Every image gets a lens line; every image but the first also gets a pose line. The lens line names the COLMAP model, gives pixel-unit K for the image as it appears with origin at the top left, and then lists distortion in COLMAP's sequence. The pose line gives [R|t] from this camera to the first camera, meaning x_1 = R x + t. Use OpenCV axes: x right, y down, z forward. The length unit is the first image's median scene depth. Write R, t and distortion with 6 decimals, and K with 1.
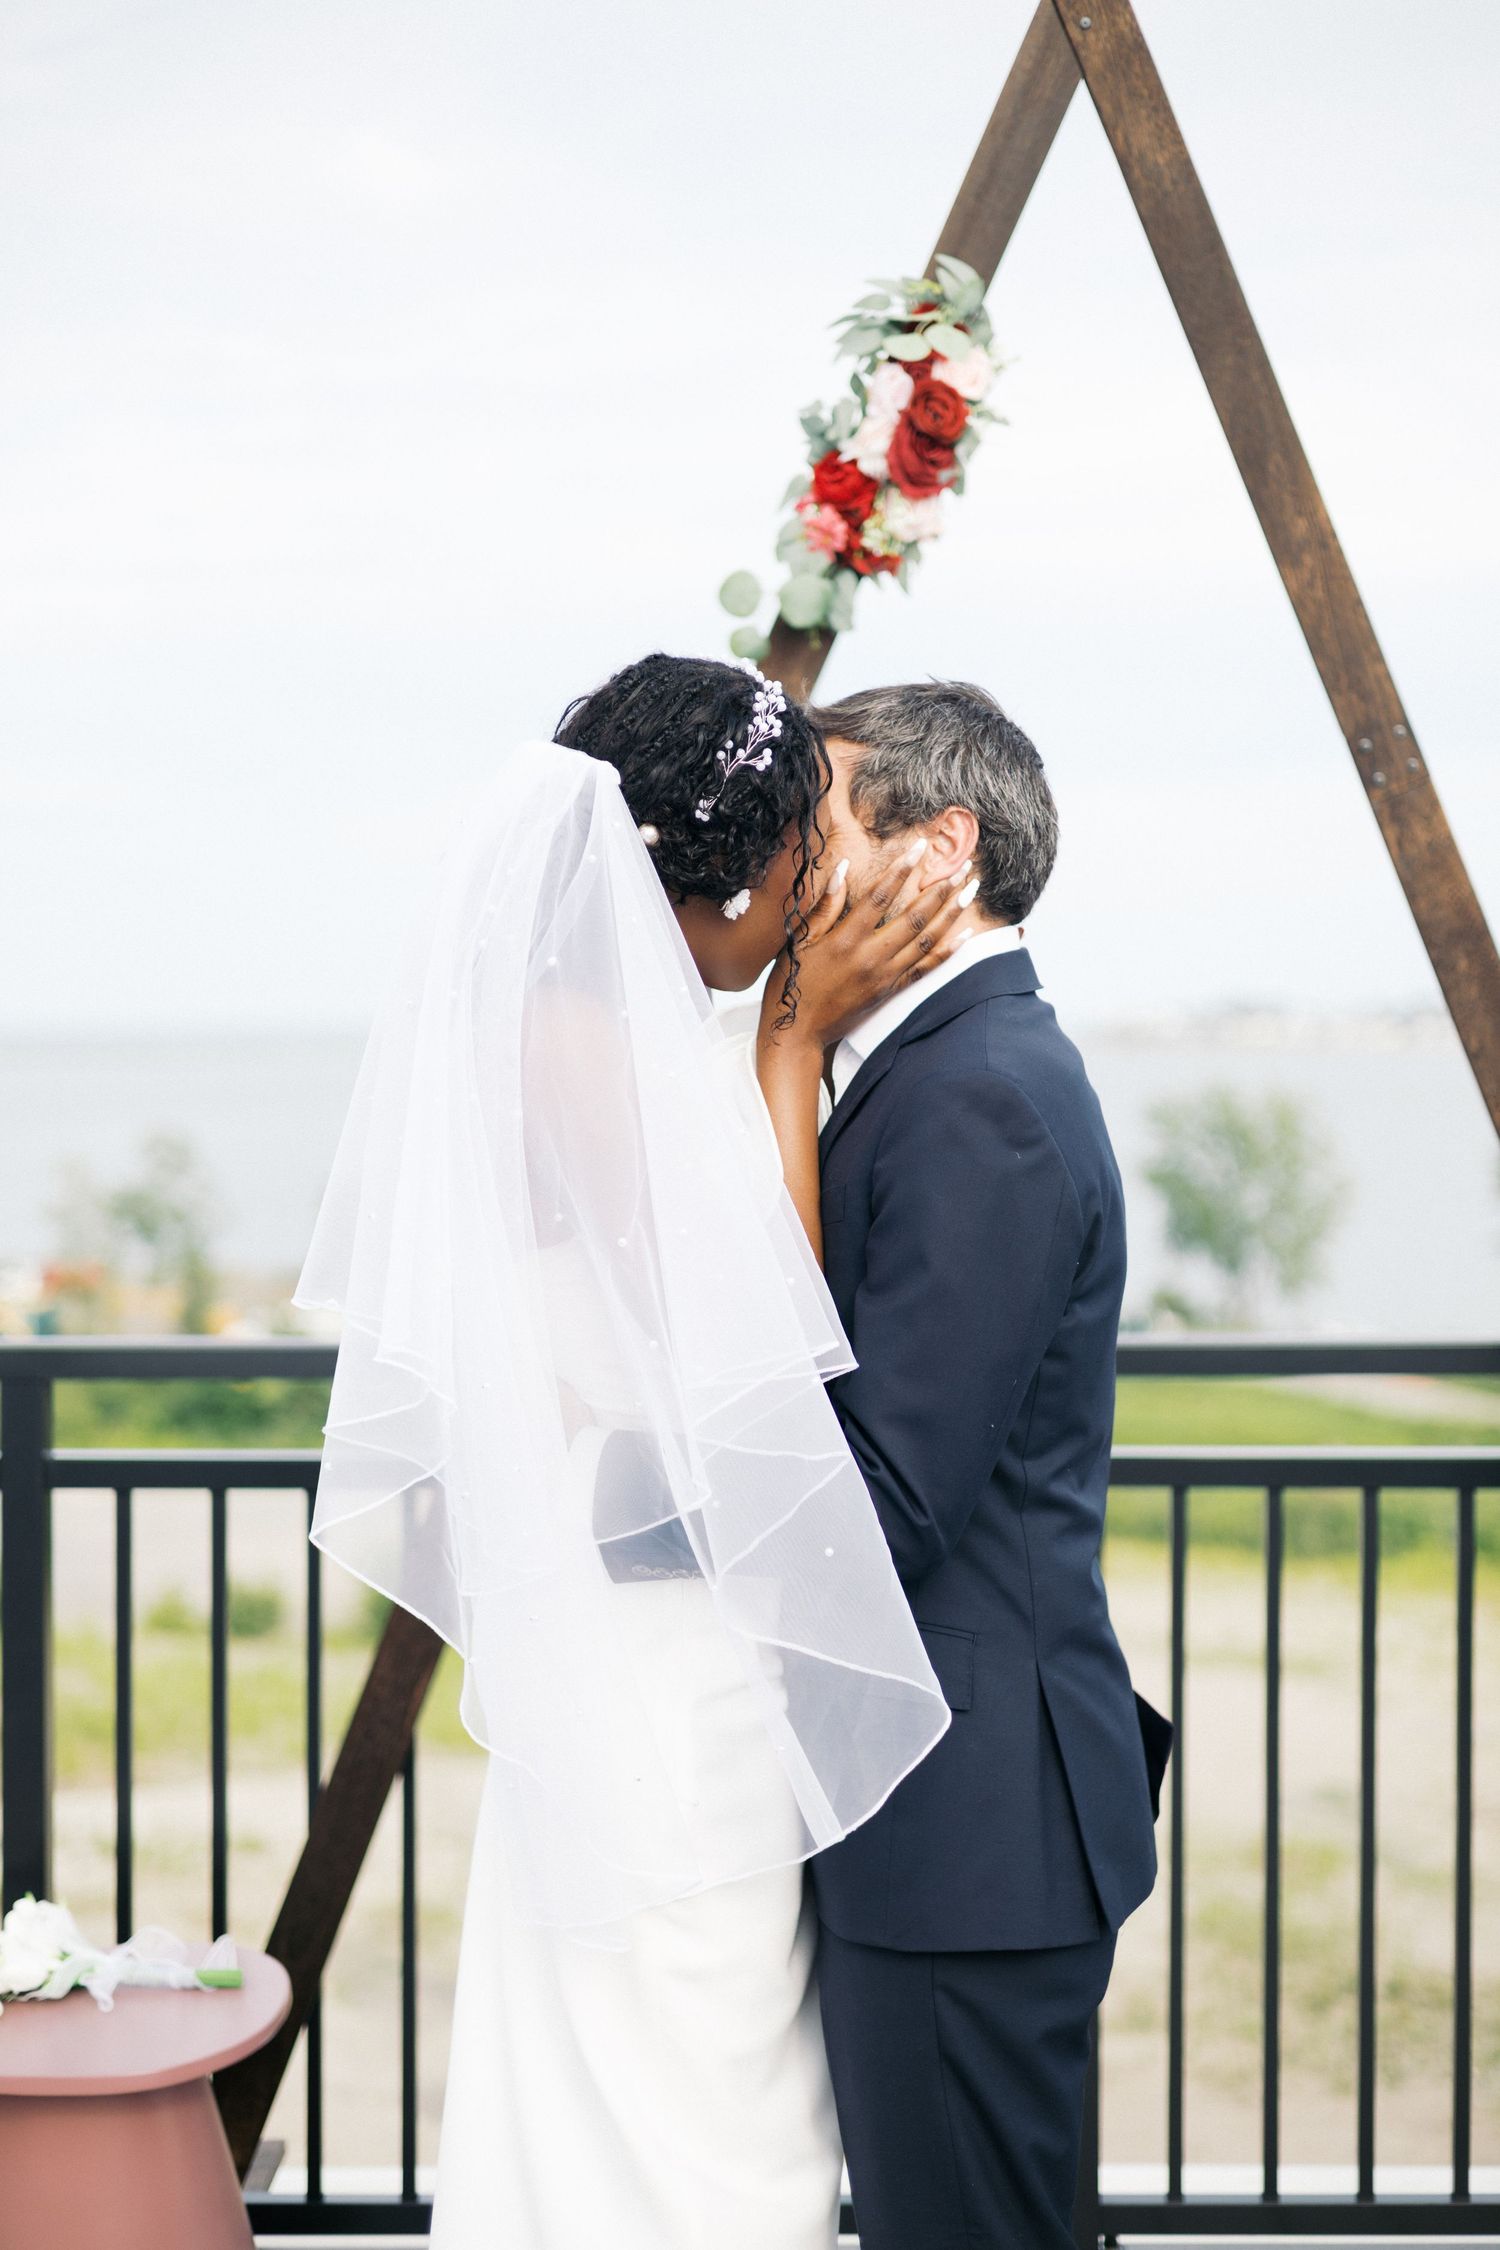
lens RADIAL K [[3231.1, 0, 757.8], [0, 3231.1, 1135.4], [0, 0, 1]] dist [0.021390, 0.000000]
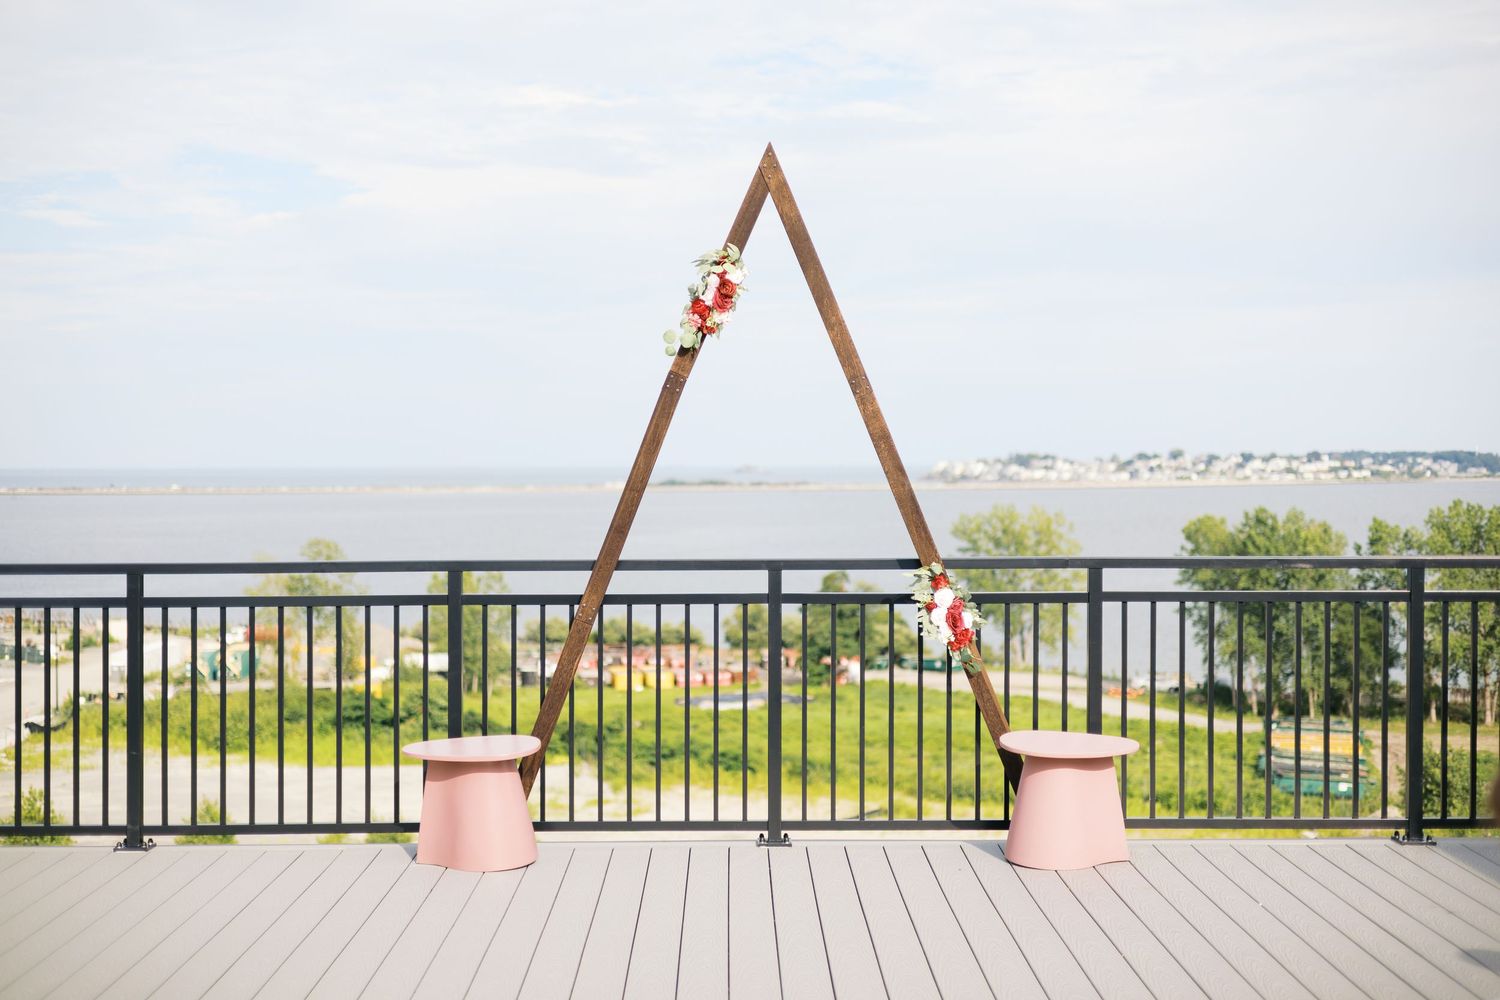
lens RADIAL K [[2154.1, 0, 747.8], [0, 2154.1, 545.0], [0, 0, 1]] dist [0.021390, 0.000000]
pose [[0.999923, -0.001723, 0.012265, 0.048522], [0.001915, 0.999876, -0.015644, 0.089824], [-0.012237, 0.015666, 0.999802, -1.309412]]
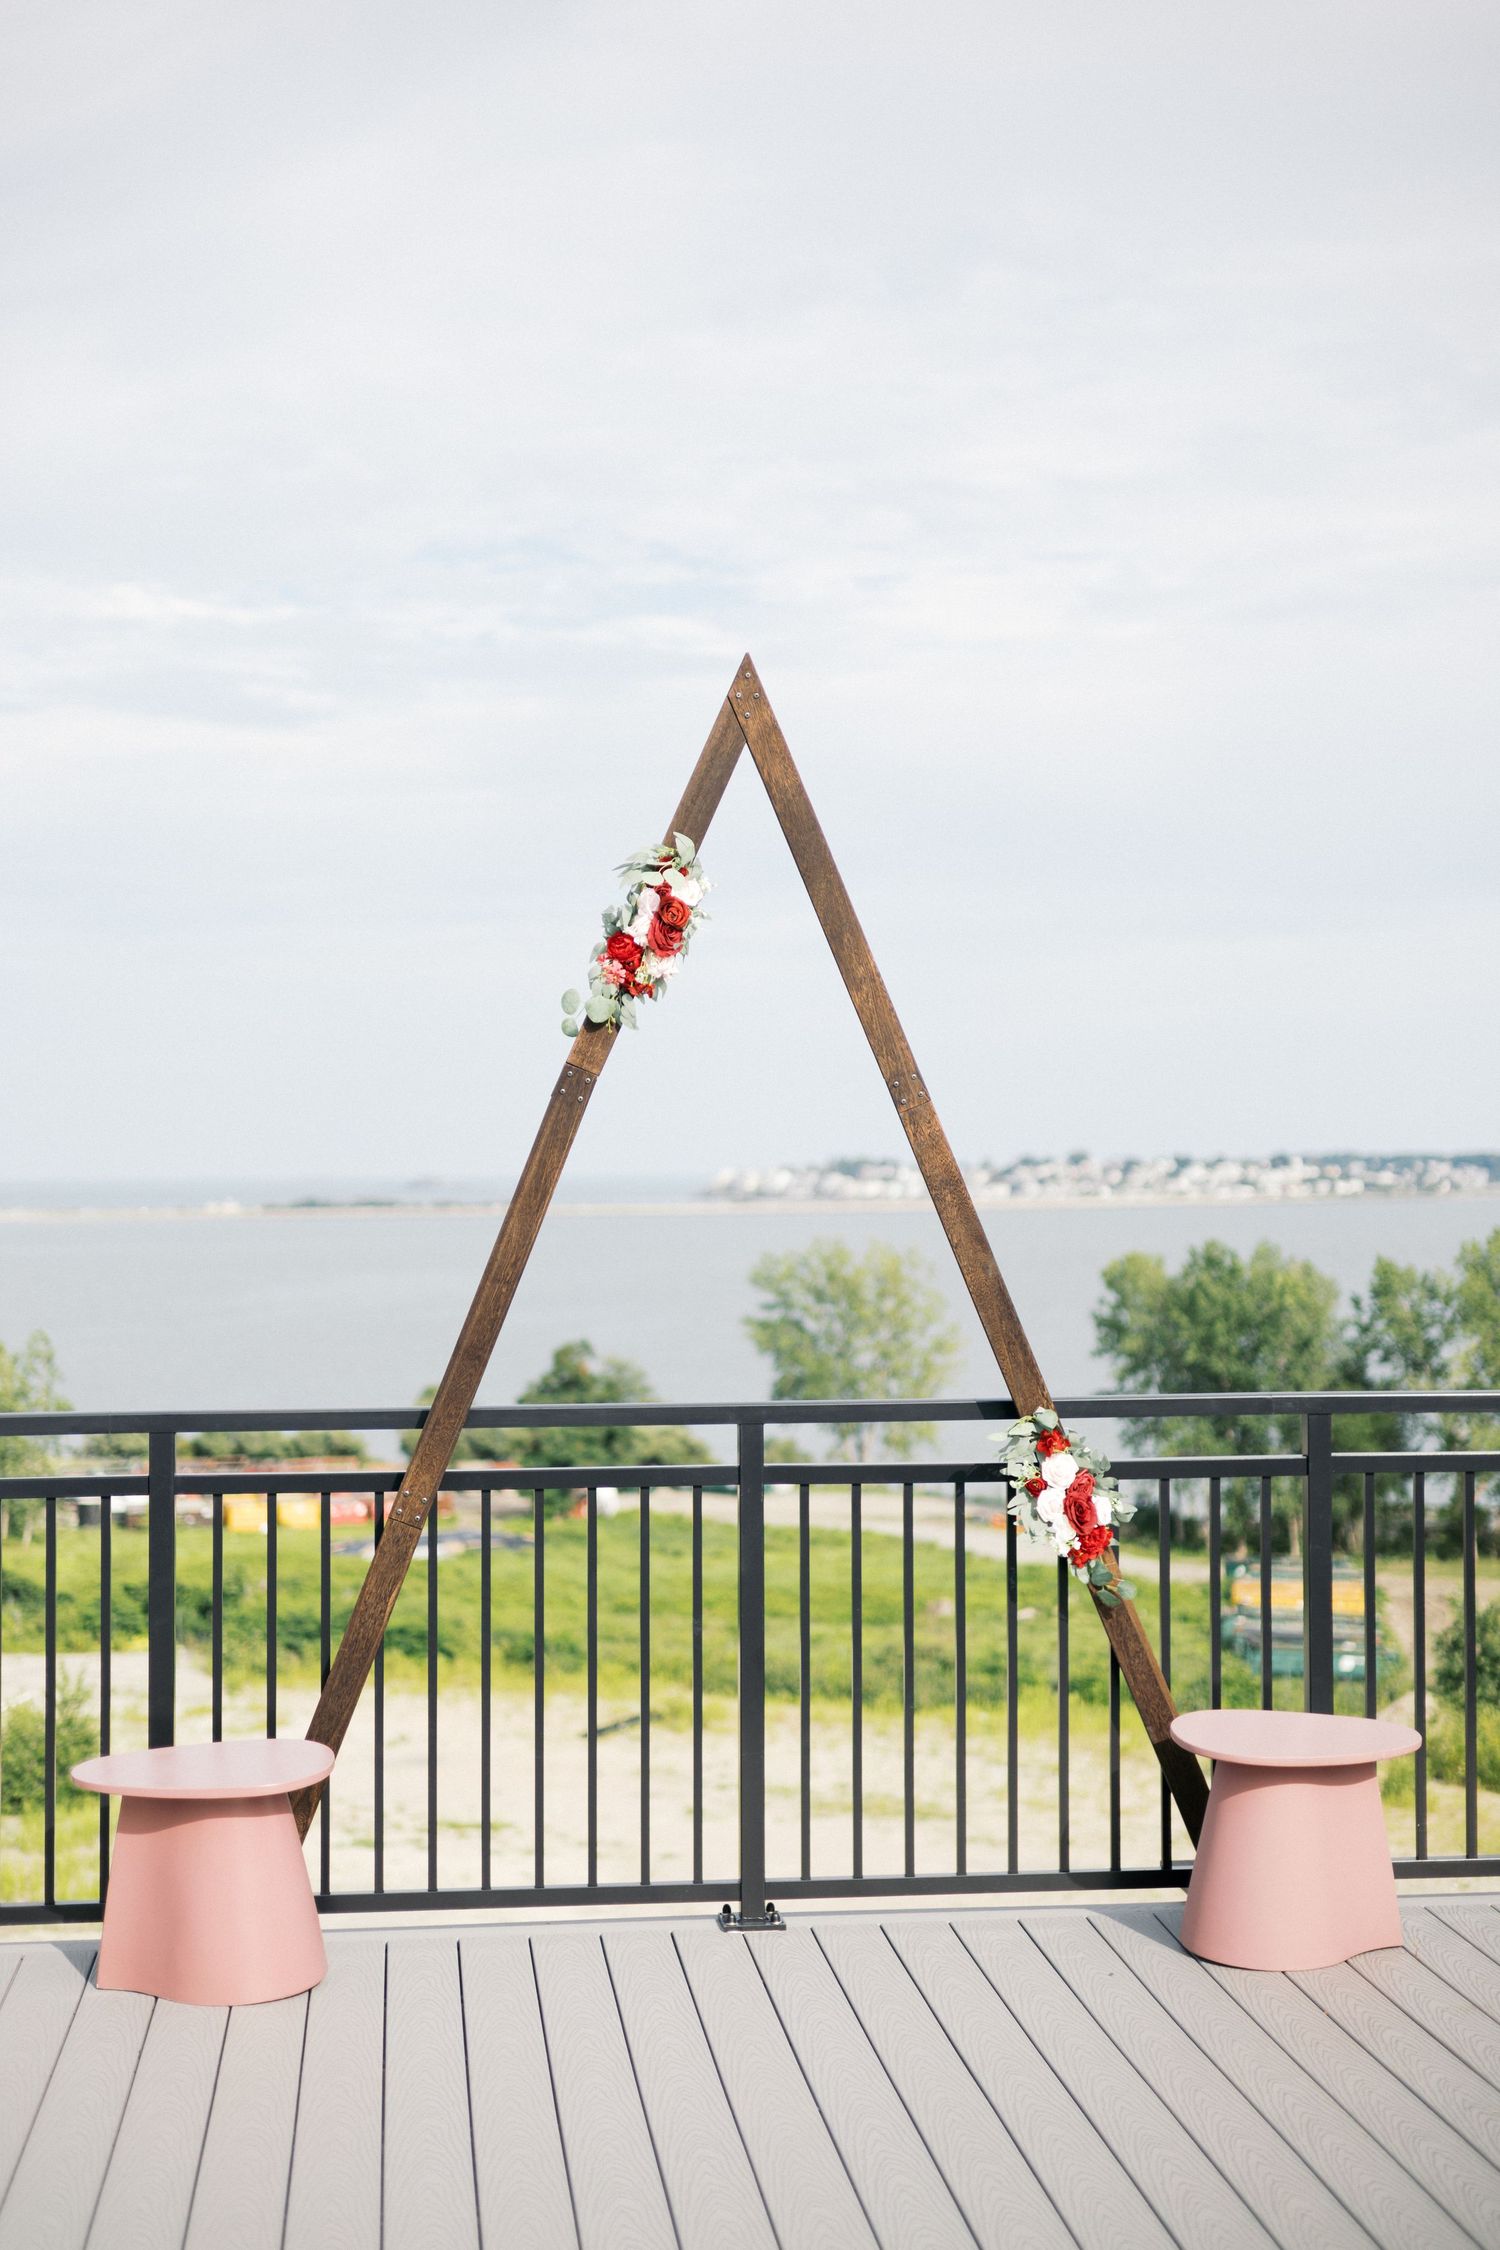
lens RADIAL K [[3231.1, 0, 740.6], [0, 3231.1, 1125.7], [0, 0, 1]] dist [0.021390, 0.000000]
pose [[0.993106, -0.002753, 0.117185, -0.129370], [0.010503, 0.997792, -0.065574, 0.028961], [-0.116746, 0.066353, 0.990943, -0.894876]]
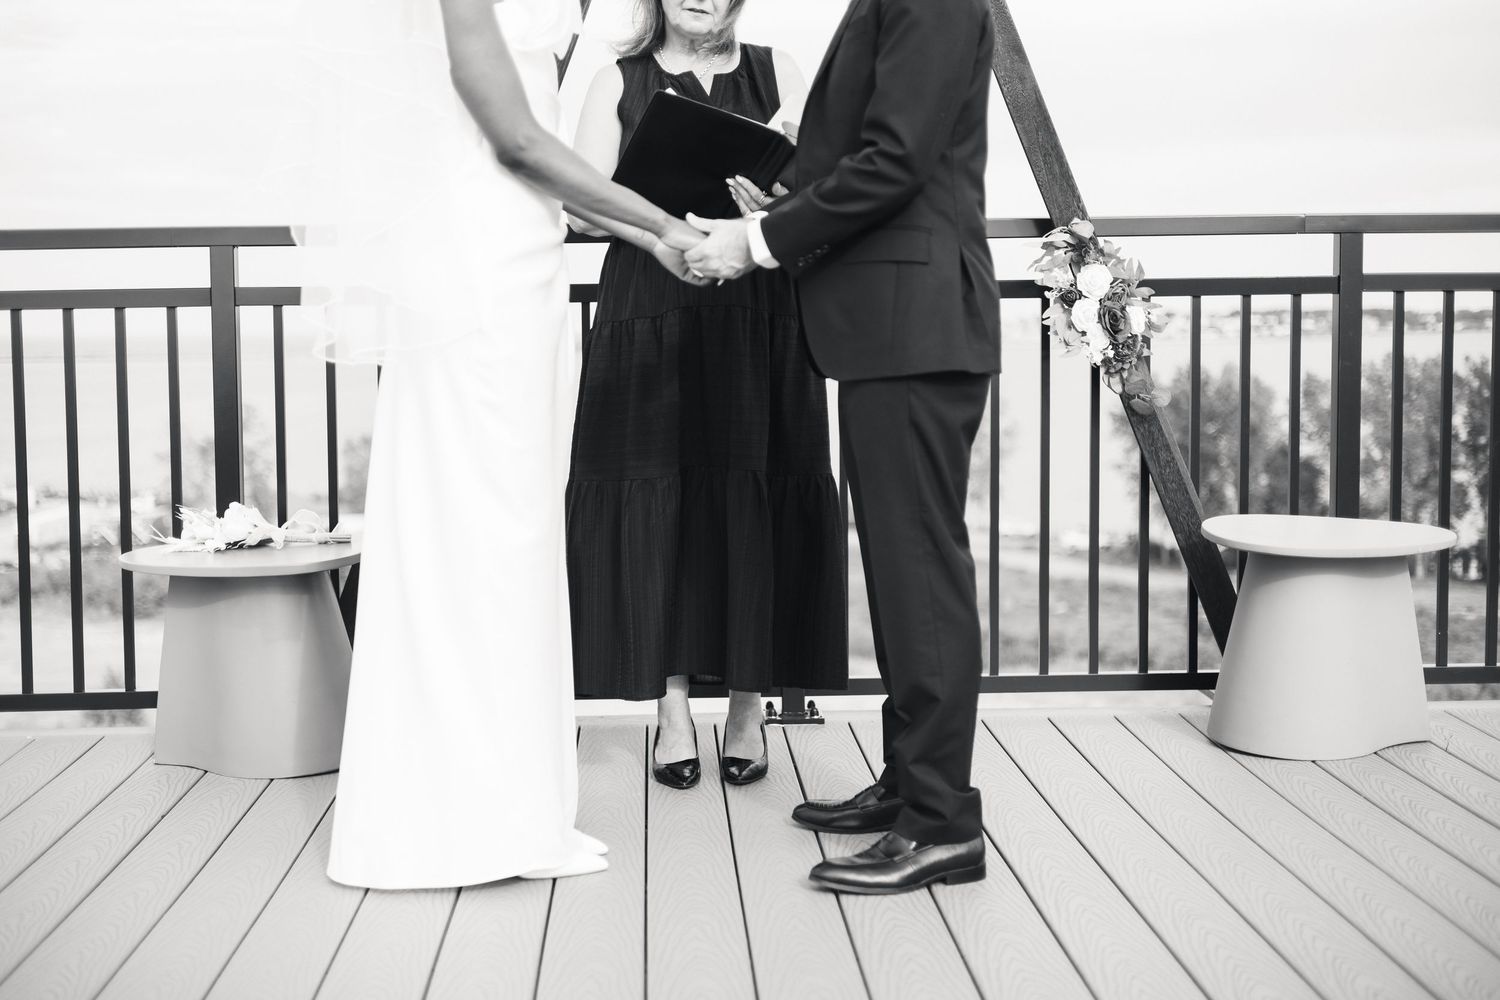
lens RADIAL K [[2154.1, 0, 753.3], [0, 2154.1, 501.7], [0, 0, 1]] dist [0.021390, 0.000000]
pose [[0.998047, -0.012499, 0.061196, -0.000628], [0.010474, 0.999391, 0.033297, 0.200010], [-0.061575, -0.032591, 0.997570, -0.276828]]
